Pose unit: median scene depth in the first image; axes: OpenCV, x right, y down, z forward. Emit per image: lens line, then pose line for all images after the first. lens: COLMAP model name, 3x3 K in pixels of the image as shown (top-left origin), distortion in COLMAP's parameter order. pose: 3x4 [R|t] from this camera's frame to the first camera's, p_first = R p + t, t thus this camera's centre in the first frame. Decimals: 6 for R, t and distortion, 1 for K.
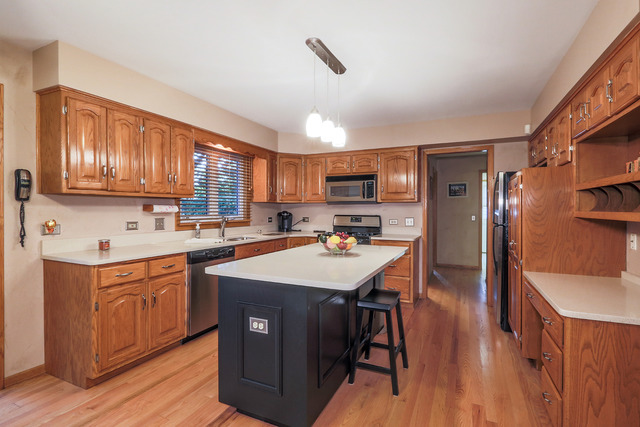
lens RADIAL K [[313.6, 0, 304.0], [0, 313.6, 211.2], [0, 0, 1]] dist [0.001912, 0.000538]
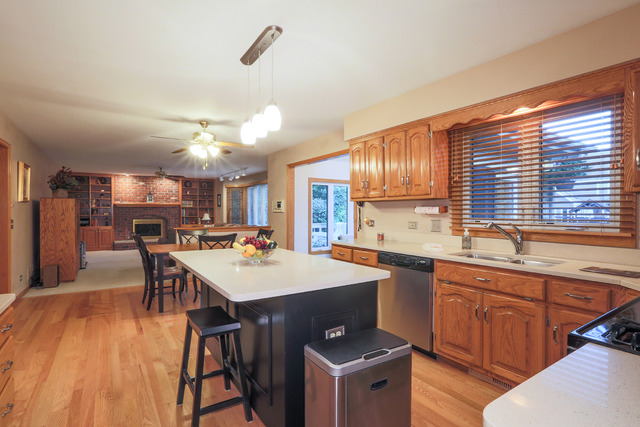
lens RADIAL K [[313.6, 0, 304.0], [0, 313.6, 211.2], [0, 0, 1]] dist [0.001912, 0.000538]
pose [[-0.500313, 0.000396, -0.865844, 0.494770], [-0.004843, 0.999983, 0.003256, -0.004875], [0.865831, 0.005822, -0.500303, 0.943734]]
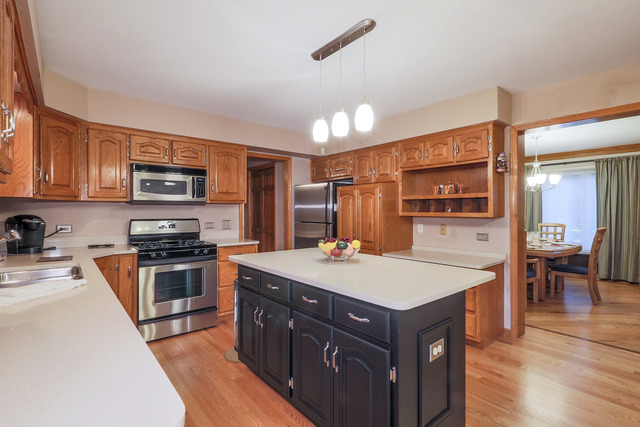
lens RADIAL K [[307.4, 0, 320.9], [0, 307.4, 215.0], [0, 0, 1]] dist [0.000761, 0.000189]
pose [[0.381838, -0.014537, 0.924115, -0.473243], [0.005723, 0.999894, 0.013364, -0.006046], [-0.924212, 0.000186, 0.381880, 0.450460]]
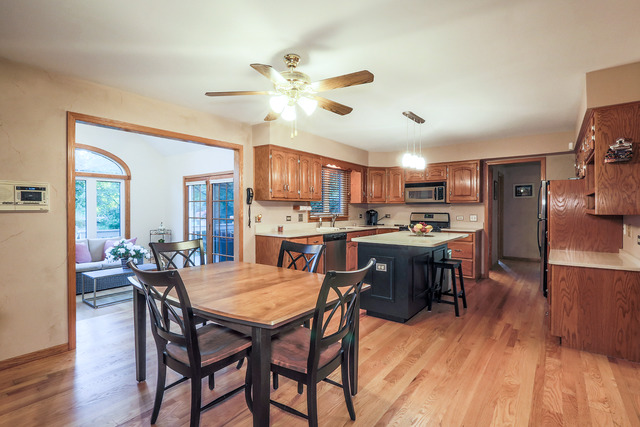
lens RADIAL K [[313.6, 0, 304.0], [0, 313.6, 211.2], [0, 0, 1]] dist [0.001912, 0.000538]
pose [[0.980259, -0.000098, -0.197720, -0.106407], [0.000621, 0.999996, 0.002583, 0.003054], [0.197719, -0.002655, 0.980255, -0.472946]]
